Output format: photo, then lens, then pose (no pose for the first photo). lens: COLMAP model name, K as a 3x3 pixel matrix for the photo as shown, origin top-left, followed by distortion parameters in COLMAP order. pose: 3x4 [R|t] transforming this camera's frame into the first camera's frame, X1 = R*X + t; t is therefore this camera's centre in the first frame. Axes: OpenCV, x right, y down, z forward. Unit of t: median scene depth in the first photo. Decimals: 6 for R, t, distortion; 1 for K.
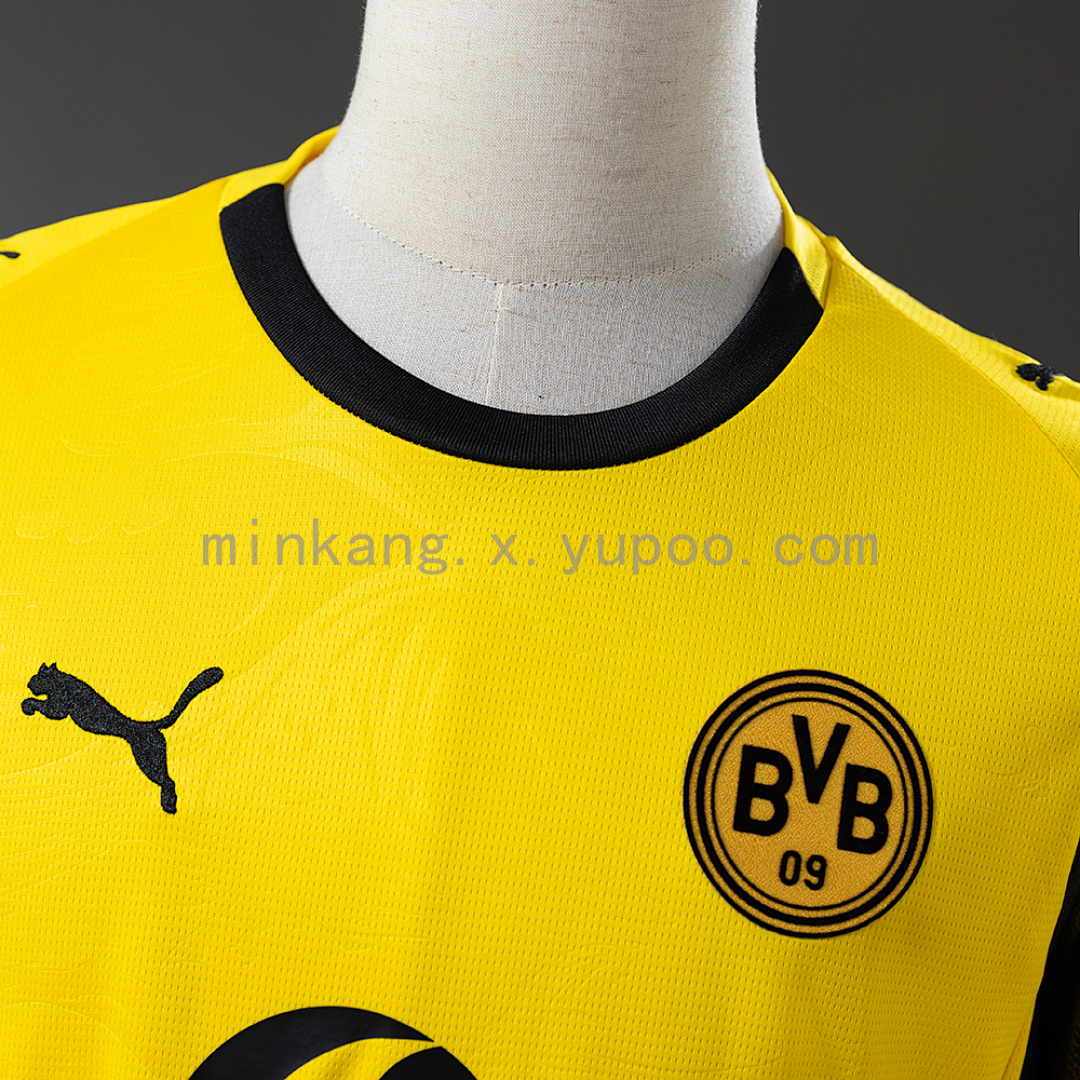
lens RADIAL K [[2228.2, 0, 541.7], [0, 2228.2, 540.5], [0, 0, 1]] dist [-0.043413, 0.000000]
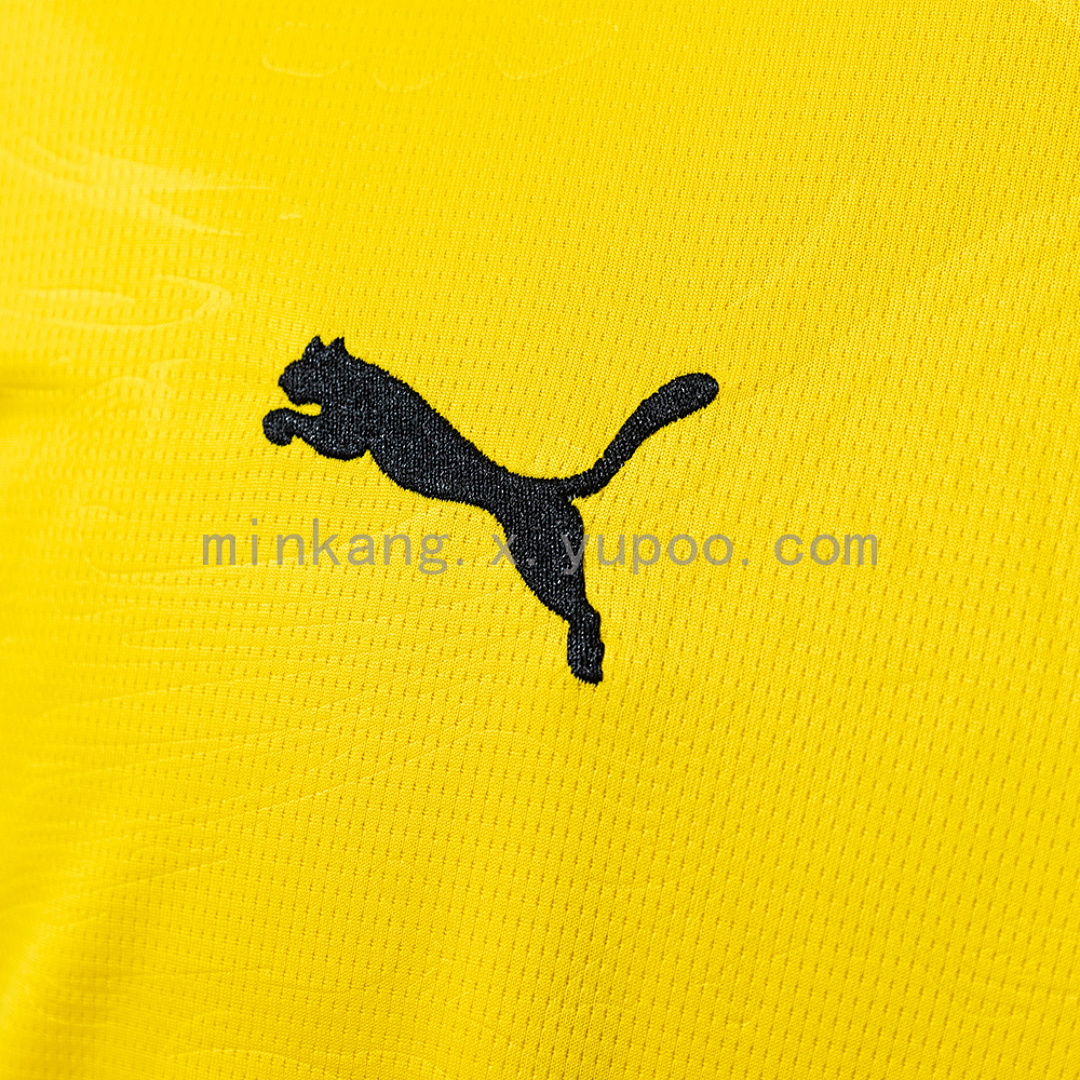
lens RADIAL K [[2719.6, 0, 539.2], [0, 2719.6, 543.7], [0, 0, 1]] dist [-0.093603, 0.000000]
pose [[0.996349, 0.081674, -0.024861, -0.166014], [-0.078867, 0.992029, 0.098279, 0.040035], [0.032690, -0.095959, 0.994848, 0.444968]]
